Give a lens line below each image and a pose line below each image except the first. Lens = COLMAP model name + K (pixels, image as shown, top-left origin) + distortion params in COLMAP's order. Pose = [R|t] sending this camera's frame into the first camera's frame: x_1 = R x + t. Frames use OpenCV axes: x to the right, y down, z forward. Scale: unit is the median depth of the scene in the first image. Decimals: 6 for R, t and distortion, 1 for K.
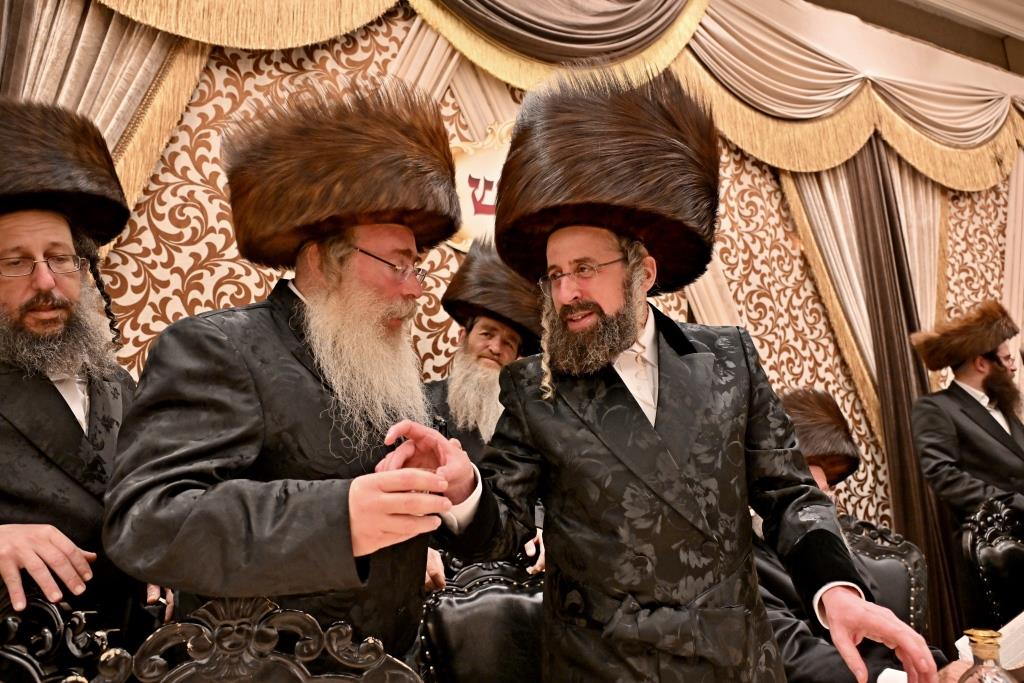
lens RADIAL K [[685.4, 0, 529.5], [0, 685.4, 340.7], [0, 0, 1]] dist [0.020573, -0.029018]
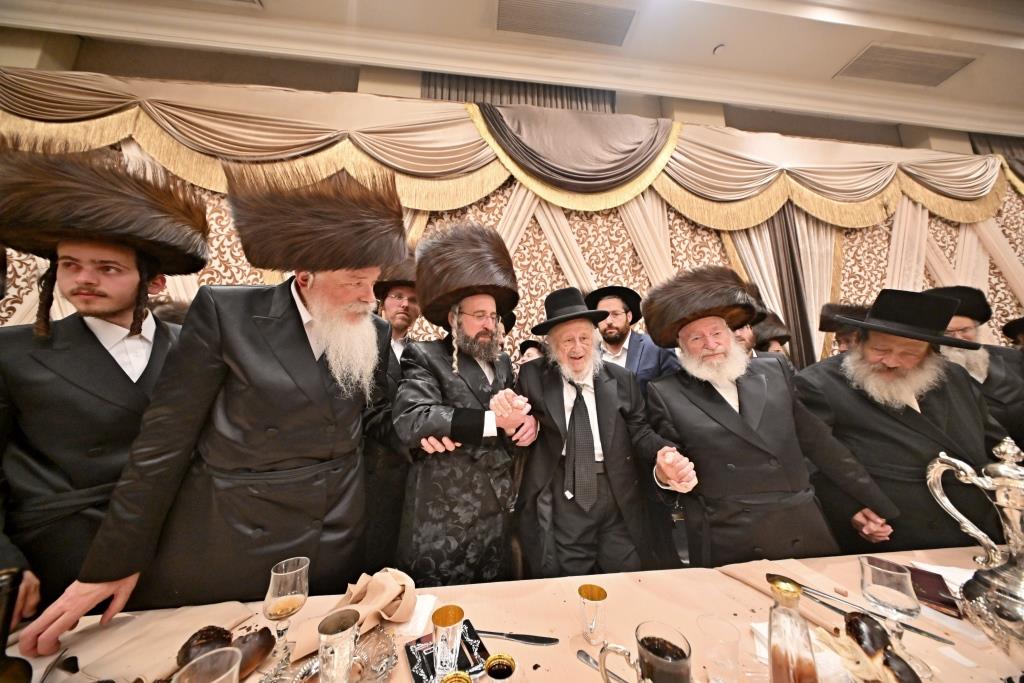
lens RADIAL K [[303.8, 0, 535.6], [0, 303.8, 357.5], [0, 0, 1]] dist [-0.006423, -0.000006]
pose [[0.950743, -0.017841, -0.309466, 0.135431], [0.043448, 0.996157, 0.076053, 0.005152], [0.306920, -0.085752, 0.947864, 0.054147]]
